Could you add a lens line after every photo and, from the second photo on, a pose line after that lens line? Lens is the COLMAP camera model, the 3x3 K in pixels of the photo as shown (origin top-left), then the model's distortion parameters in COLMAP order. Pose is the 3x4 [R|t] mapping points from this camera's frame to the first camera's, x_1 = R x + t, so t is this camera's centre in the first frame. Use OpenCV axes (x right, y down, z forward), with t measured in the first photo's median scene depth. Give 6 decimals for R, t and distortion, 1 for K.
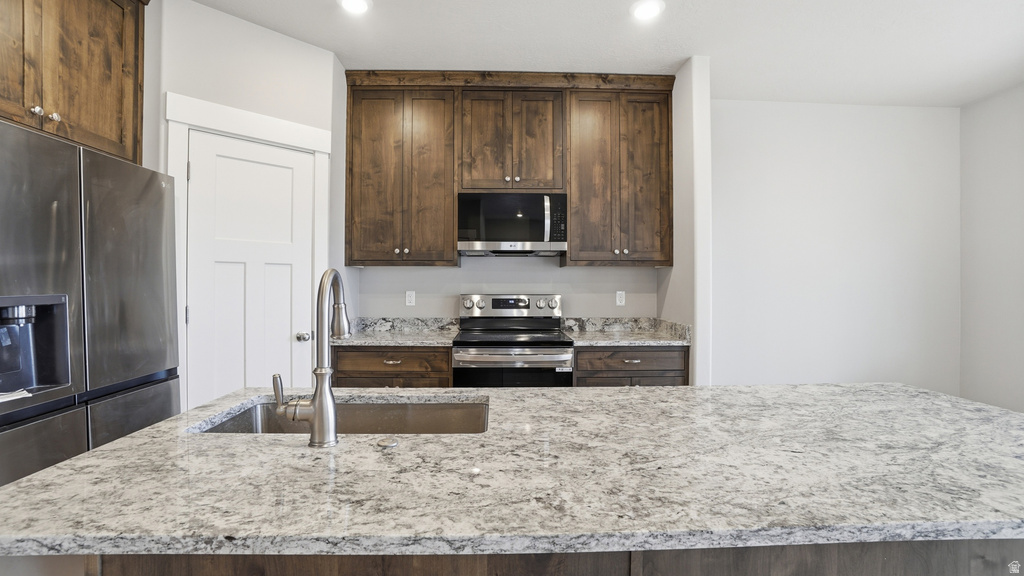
lens RADIAL K [[465.4, 0, 522.5], [0, 465.4, 284.0], [0, 0, 1]] dist [-0.045423, 0.005596]
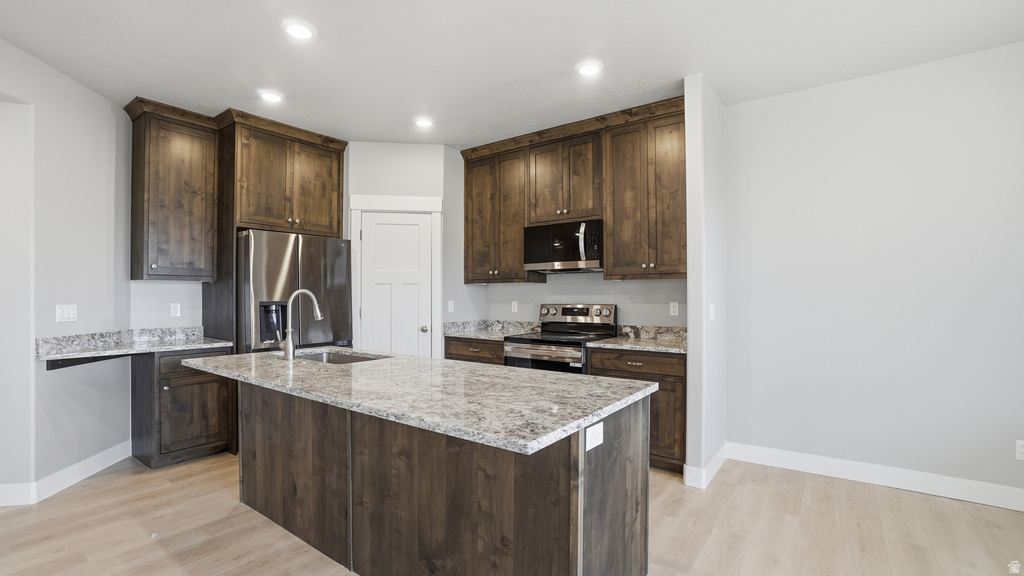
lens RADIAL K [[465.4, 0, 501.2], [0, 465.4, 292.7], [0, 0, 1]] dist [-0.045423, 0.005596]
pose [[0.775155, -0.008299, -0.631716, 0.639182], [0.005792, 0.999965, -0.006029, -0.001460], [0.631744, 0.001014, 0.775176, -0.072123]]
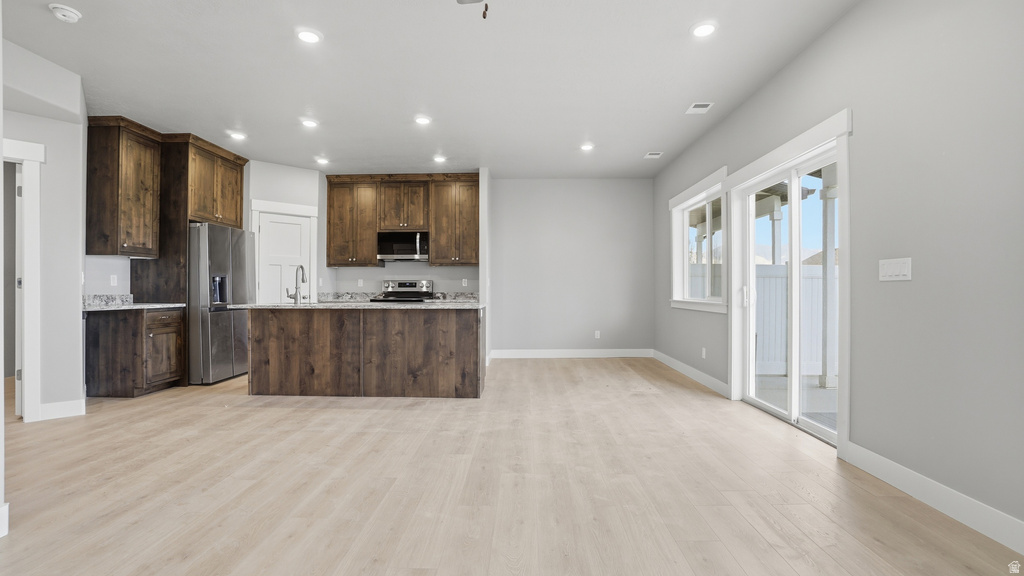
lens RADIAL K [[465.4, 0, 513.7], [0, 465.4, 286.7], [0, 0, 1]] dist [-0.045423, 0.005596]
pose [[0.997804, -0.004390, -0.066083, 0.613055], [0.004210, 0.999987, -0.002867, 0.061369], [0.066094, 0.002583, 0.997810, -1.060586]]
